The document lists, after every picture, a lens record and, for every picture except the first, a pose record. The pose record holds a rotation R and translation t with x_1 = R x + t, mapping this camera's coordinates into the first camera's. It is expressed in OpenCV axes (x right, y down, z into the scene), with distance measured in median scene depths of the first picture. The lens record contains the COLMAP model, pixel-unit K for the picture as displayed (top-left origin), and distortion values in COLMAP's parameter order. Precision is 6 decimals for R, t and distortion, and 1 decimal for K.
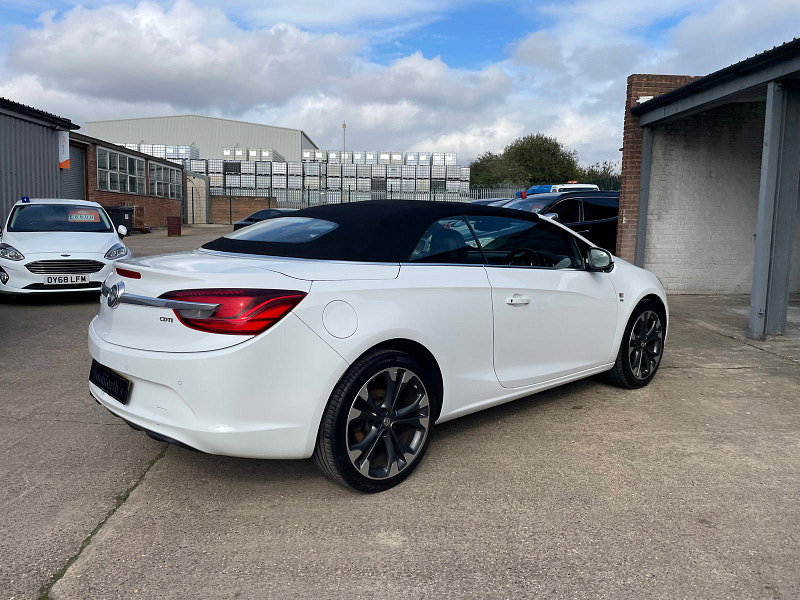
lens RADIAL K [[601.7, 0, 405.4], [0, 601.7, 292.3], [0, 0, 1]] dist [0.085022, -0.110194]
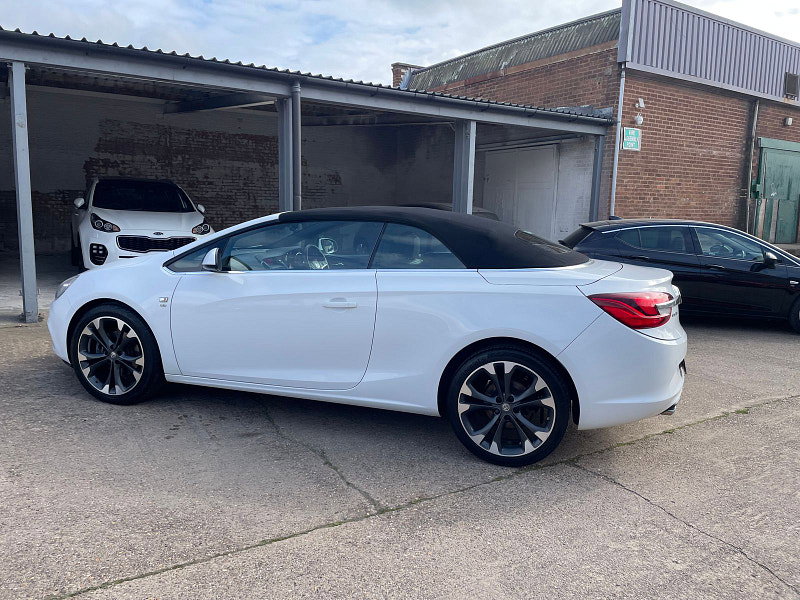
lens RADIAL K [[601.7, 0, 406.7], [0, 601.7, 290.4], [0, 0, 1]] dist [0.085022, -0.110194]
pose [[-0.500561, -0.149698, 0.852660, -0.403879], [0.065492, 0.975565, 0.209724, -0.100148], [-0.863220, 0.160822, -0.478526, 0.657636]]
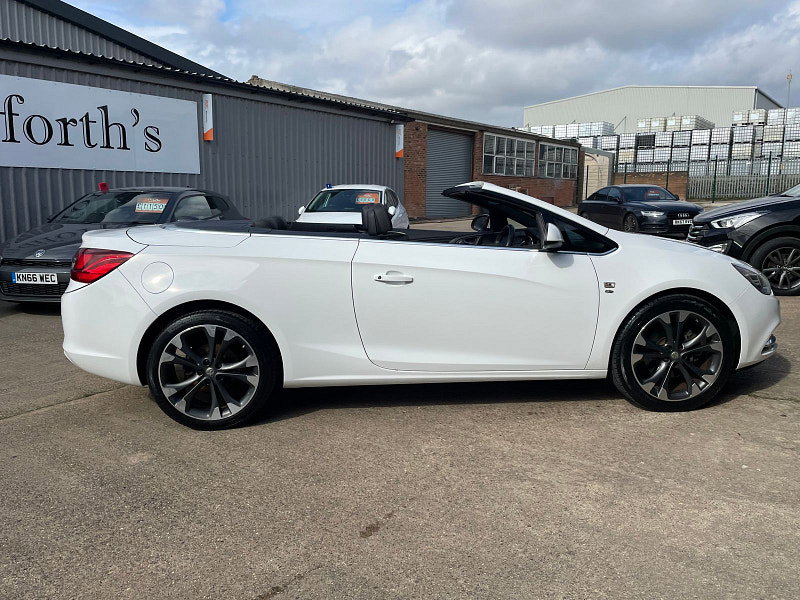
lens RADIAL K [[640.9, 0, 405.2], [0, 640.9, 301.7], [0, 0, 1]] dist [0.090221, -0.119981]
pose [[0.777351, 0.080976, -0.623834, 0.314227], [-0.057794, 0.996680, 0.057357, -0.002941], [0.626407, -0.008532, 0.779450, 0.086824]]
